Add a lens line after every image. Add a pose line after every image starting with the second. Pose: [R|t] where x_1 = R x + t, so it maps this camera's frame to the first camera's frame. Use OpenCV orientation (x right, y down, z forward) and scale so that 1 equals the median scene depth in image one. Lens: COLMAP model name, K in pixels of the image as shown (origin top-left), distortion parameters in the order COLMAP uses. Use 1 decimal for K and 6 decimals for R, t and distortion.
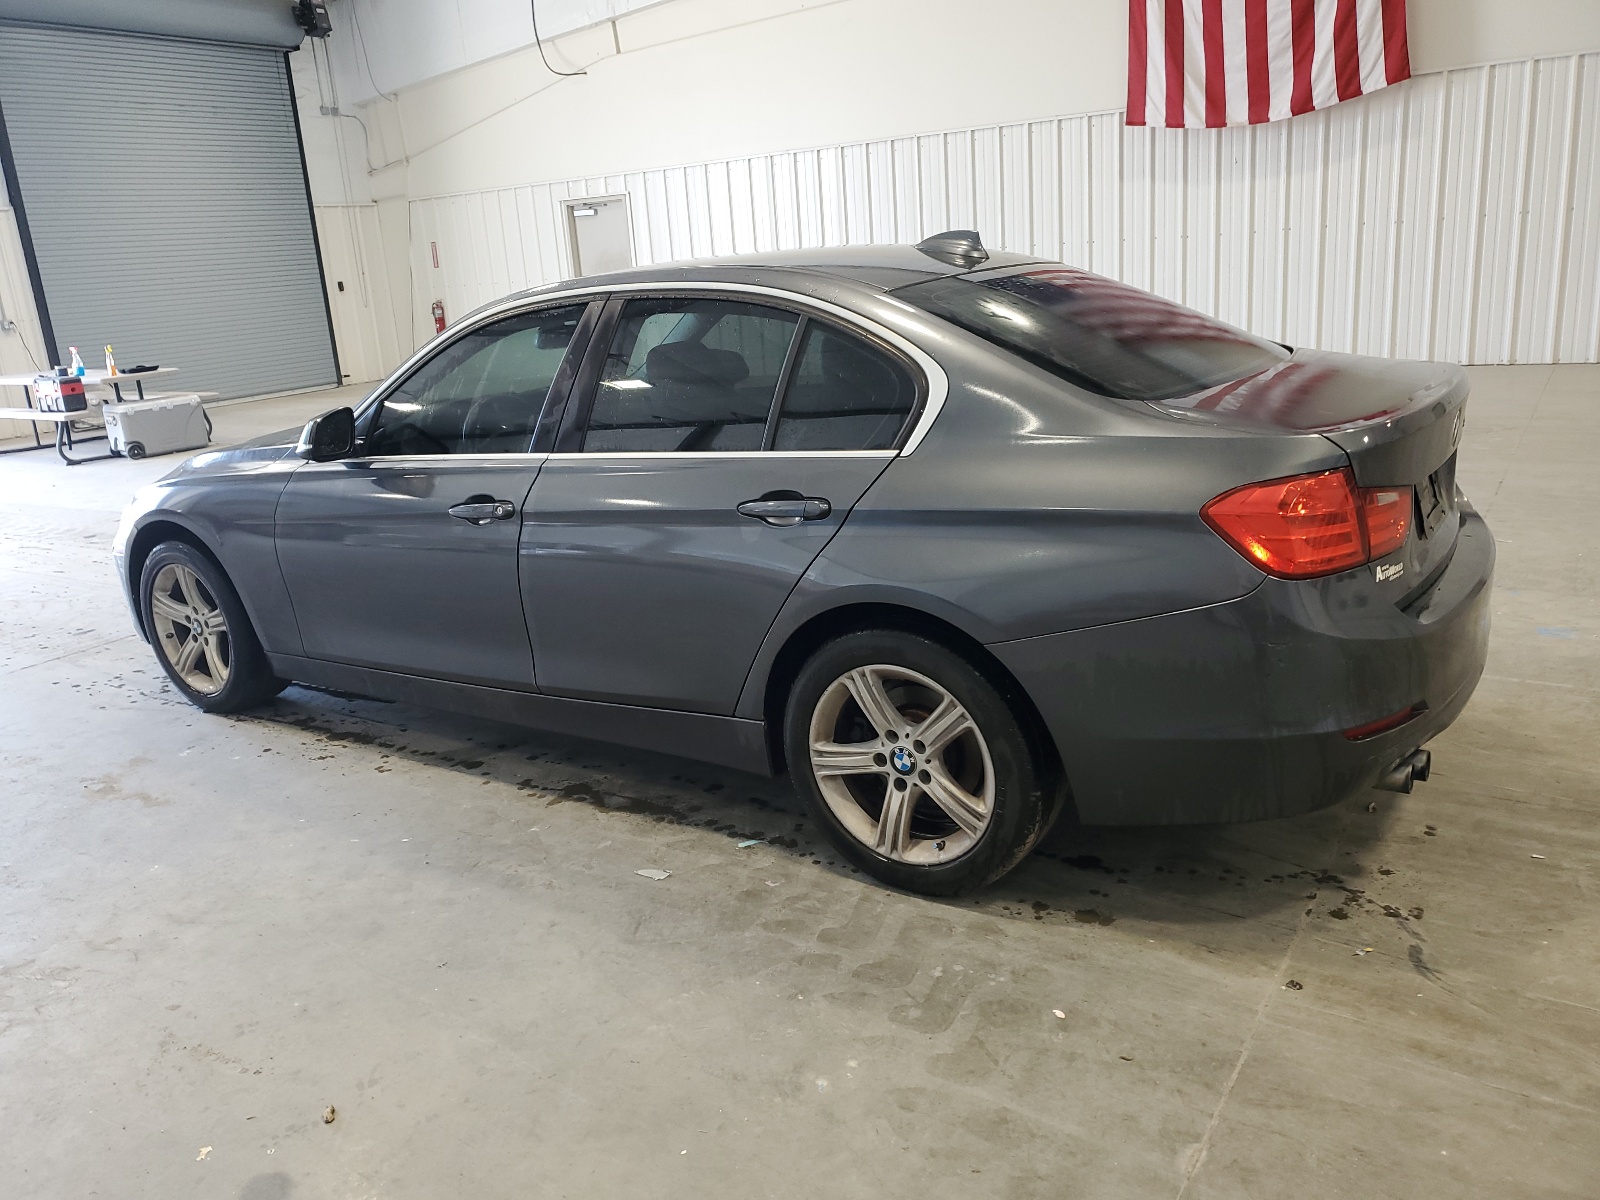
lens RADIAL K [[1262.9, 0, 777.7], [0, 1262.9, 601.4], [0, 0, 1]] dist [-0.009390, 0.015022]
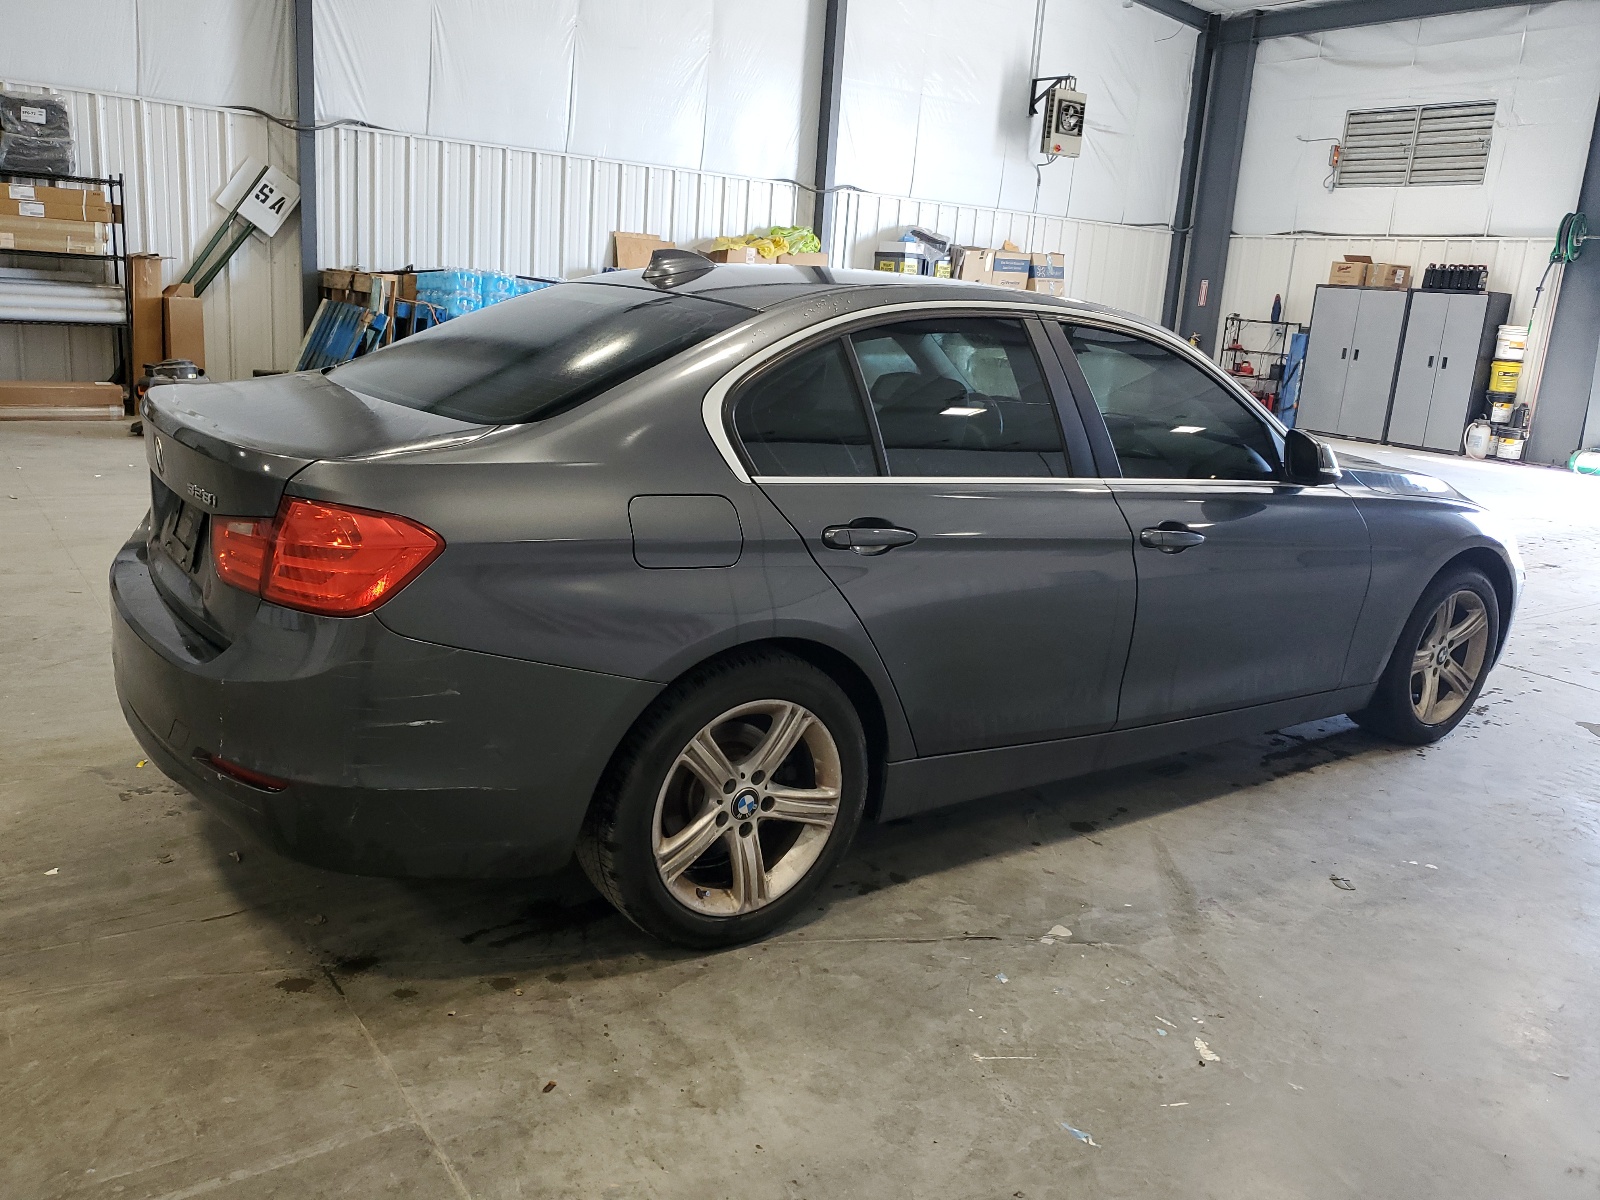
lens RADIAL K [[1276.5, 0, 798.7], [0, 1276.5, 564.3], [0, 0, 1]] dist [-0.007036, 0.049429]
pose [[-0.372224, 0.255796, -0.892198, 1.156149], [-0.295234, 0.878713, 0.375101, -0.532087], [0.879935, 0.403029, -0.251559, 1.582061]]
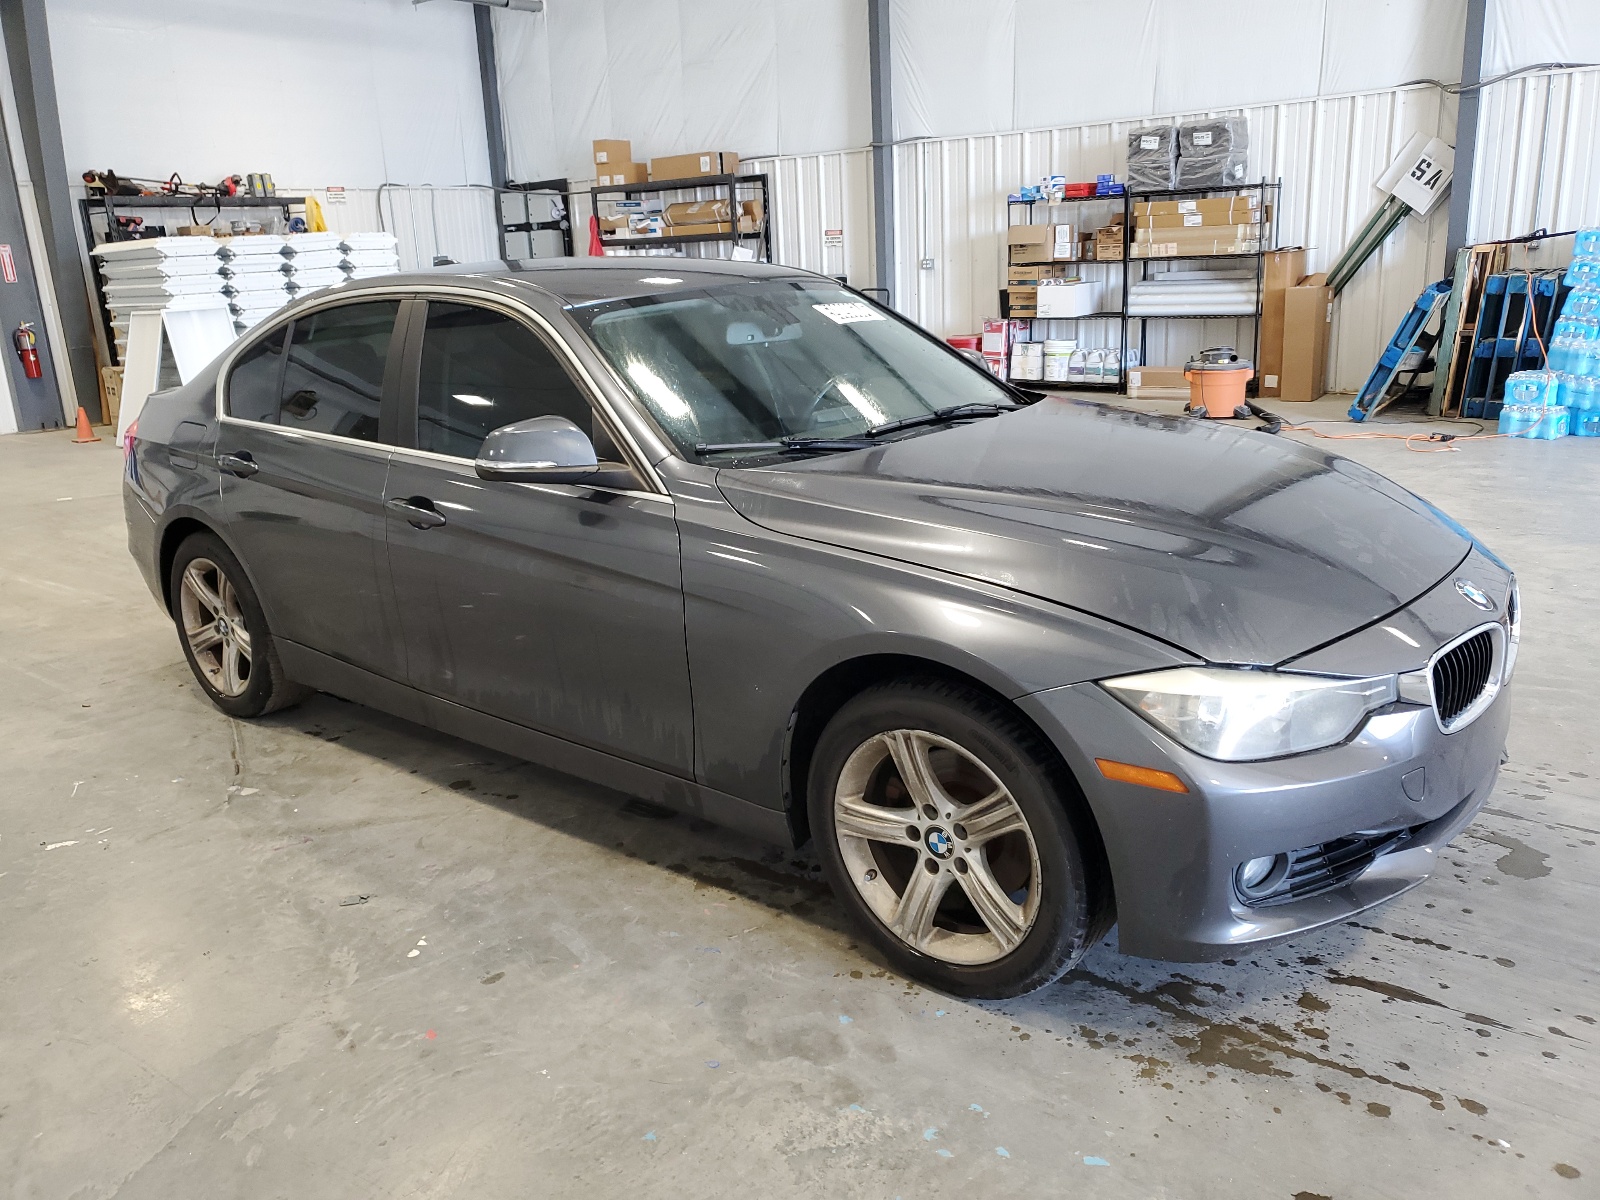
lens RADIAL K [[1262.9, 0, 777.7], [0, 1262.9, 601.4], [0, 0, 1]] dist [-0.009390, 0.015022]
pose [[-0.983110, 0.094060, 0.156993, -0.403653], [0.162029, 0.846178, 0.507671, -0.664118], [-0.085093, 0.524534, -0.847127, 2.500889]]
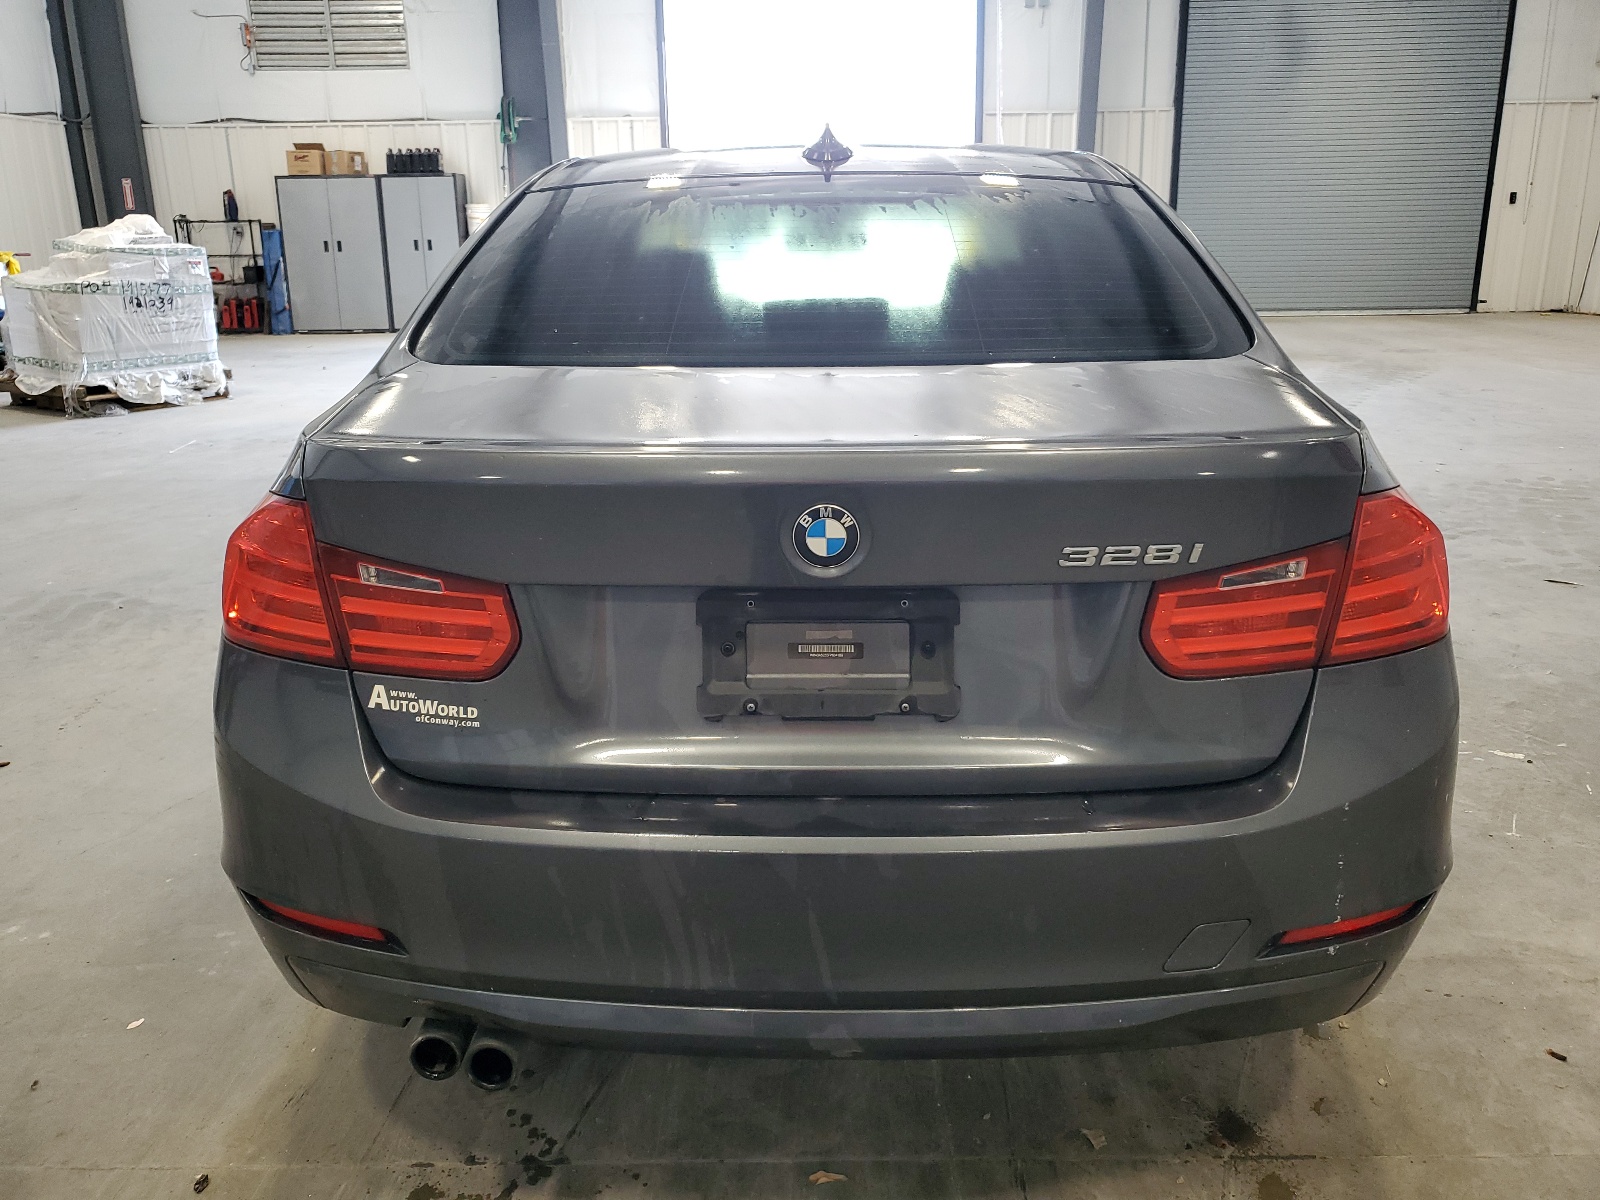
lens RADIAL K [[1276.5, 0, 798.7], [0, 1276.5, 564.3], [0, 0, 1]] dist [-0.007036, 0.049429]
pose [[0.538411, 0.293714, -0.789839, 0.870339], [-0.261107, 0.949310, 0.175026, -0.204520], [0.801210, 0.111996, 0.587809, 0.648391]]
